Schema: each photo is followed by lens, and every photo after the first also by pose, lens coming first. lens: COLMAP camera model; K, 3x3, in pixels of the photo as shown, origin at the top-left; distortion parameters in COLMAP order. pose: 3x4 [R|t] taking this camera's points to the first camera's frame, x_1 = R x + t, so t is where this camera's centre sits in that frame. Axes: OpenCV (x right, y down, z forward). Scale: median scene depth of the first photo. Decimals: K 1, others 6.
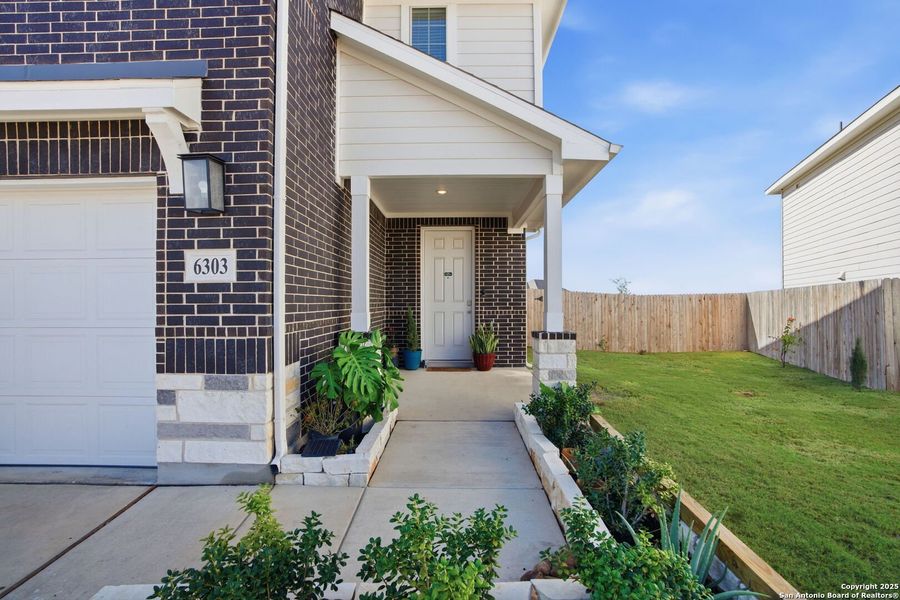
lens RADIAL K [[372.6, 0, 449.1], [0, 372.6, 301.1], [0, 0, 1]] dist [-0.018938, -0.000232]
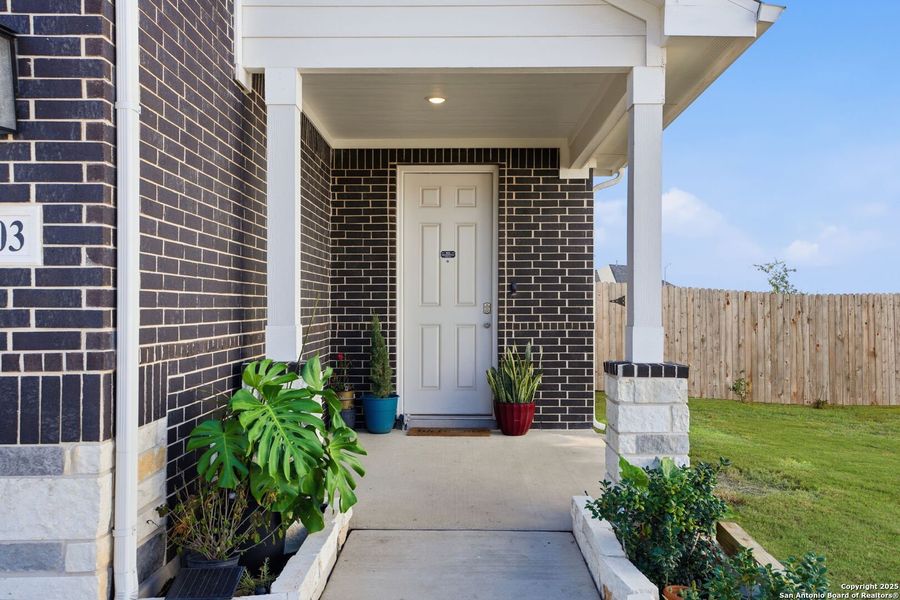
lens RADIAL K [[372.6, 0, 453.9], [0, 372.6, 297.3], [0, 0, 1]] dist [-0.018938, -0.000232]
pose [[0.999909, 0.003312, 0.013056, -0.000805], [-0.003221, 0.999970, -0.007055, -0.006861], [-0.013079, 0.007012, 0.999890, 0.474328]]
